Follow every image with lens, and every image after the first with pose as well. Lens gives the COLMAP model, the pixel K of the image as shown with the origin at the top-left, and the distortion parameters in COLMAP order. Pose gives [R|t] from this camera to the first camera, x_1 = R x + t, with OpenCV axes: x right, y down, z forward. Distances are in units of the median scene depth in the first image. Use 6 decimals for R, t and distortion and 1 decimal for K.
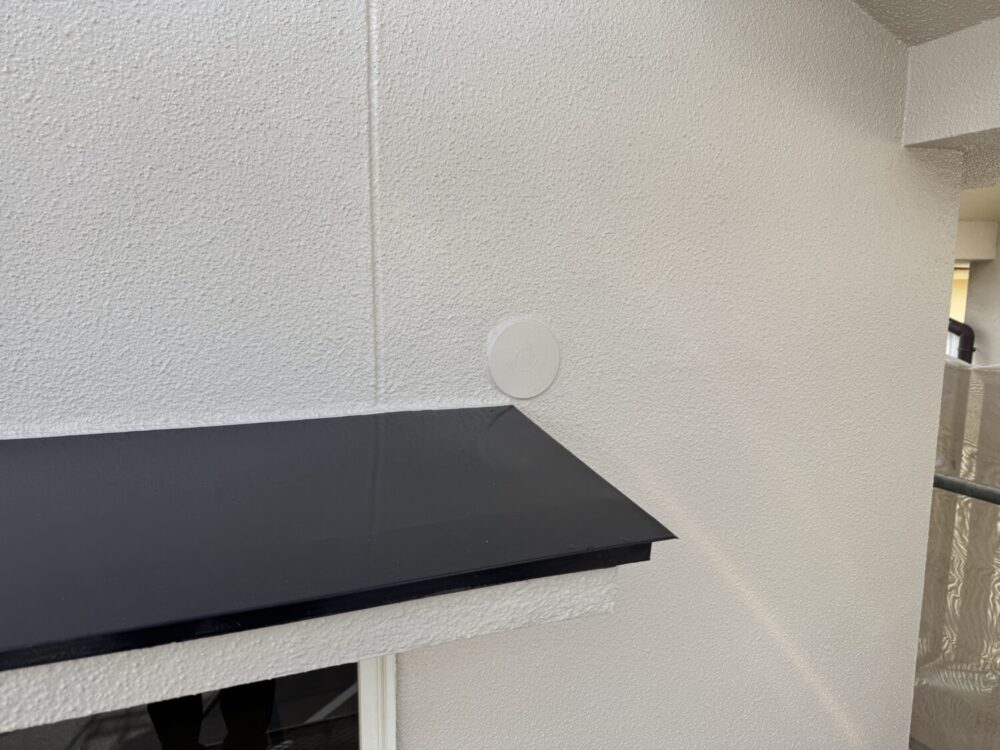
lens RADIAL K [[713.7, 0, 500.0], [0, 713.7, 375.0], [0, 0, 1]] dist [0.031546, -0.071401]
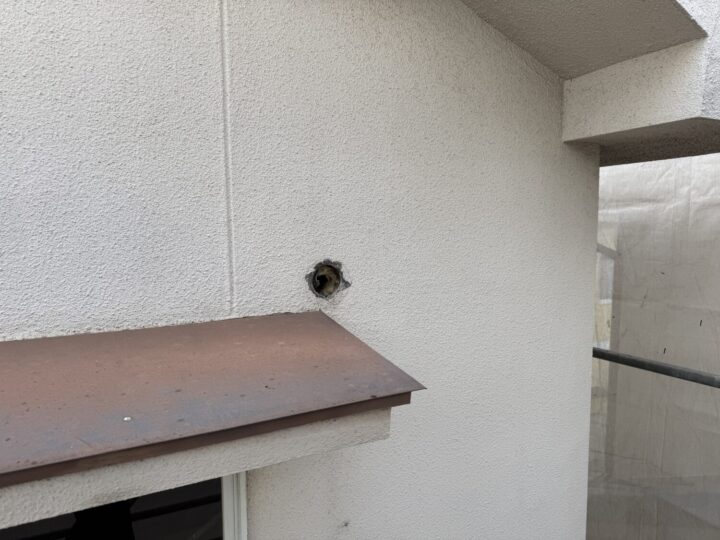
lens RADIAL K [[513.9, 0, 360.0], [0, 513.9, 270.0], [0, 0, 1]] dist [0.031546, -0.071401]
pose [[0.994777, -0.023783, 0.099267, -0.009074], [0.028185, 0.998670, -0.043175, 0.004353], [-0.098108, 0.045747, 0.994124, -0.124032]]
